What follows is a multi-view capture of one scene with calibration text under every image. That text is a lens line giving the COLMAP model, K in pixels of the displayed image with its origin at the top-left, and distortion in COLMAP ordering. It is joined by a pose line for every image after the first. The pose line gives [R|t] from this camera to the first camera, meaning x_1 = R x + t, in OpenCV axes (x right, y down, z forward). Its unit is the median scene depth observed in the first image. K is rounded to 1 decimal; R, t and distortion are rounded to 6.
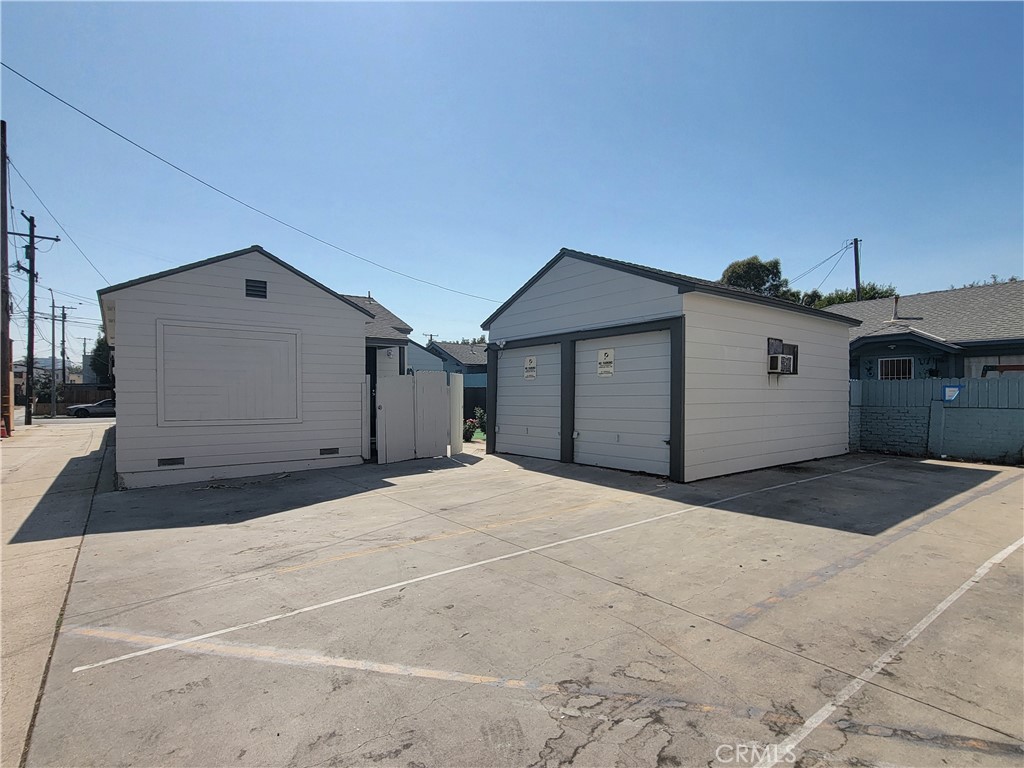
lens RADIAL K [[491.1, 0, 513.1], [0, 491.1, 399.5], [0, 0, 1]] dist [-0.000891, -0.000046]
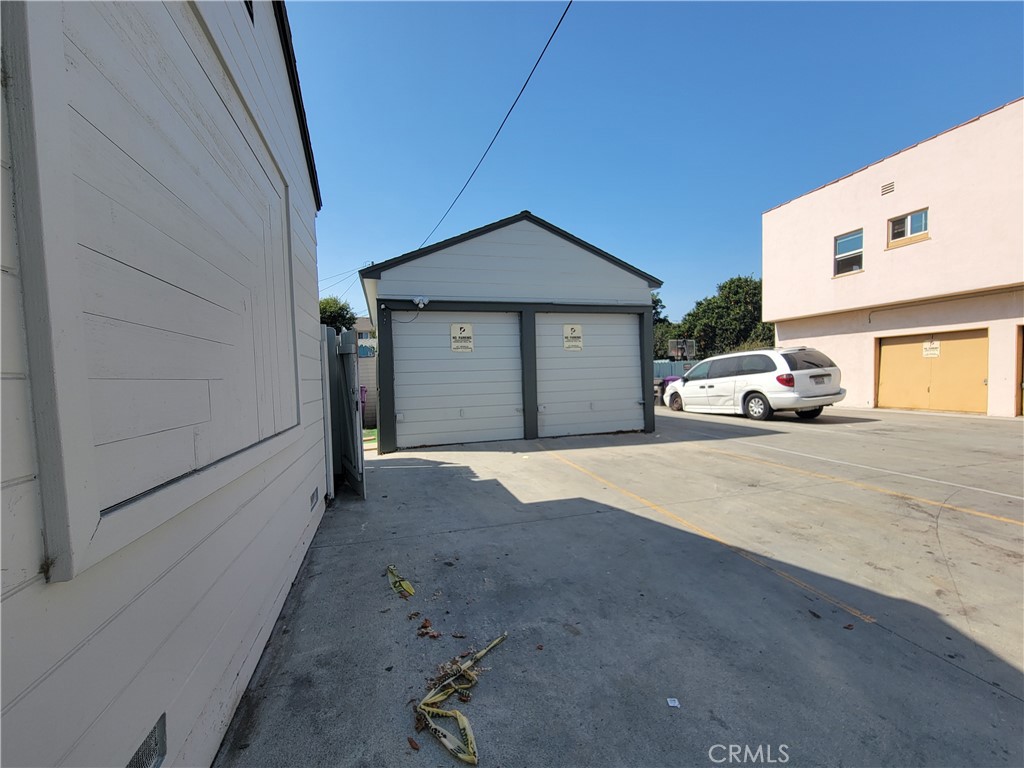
lens RADIAL K [[418.2, 0, 513.9], [0, 418.2, 395.6], [0, 0, 1]] dist [0.000132, 0.000043]
pose [[0.382811, -0.058152, 0.921994, -0.656431], [0.031509, 0.998258, 0.049880, 0.001908], [-0.923289, 0.009956, 0.383977, 0.720110]]
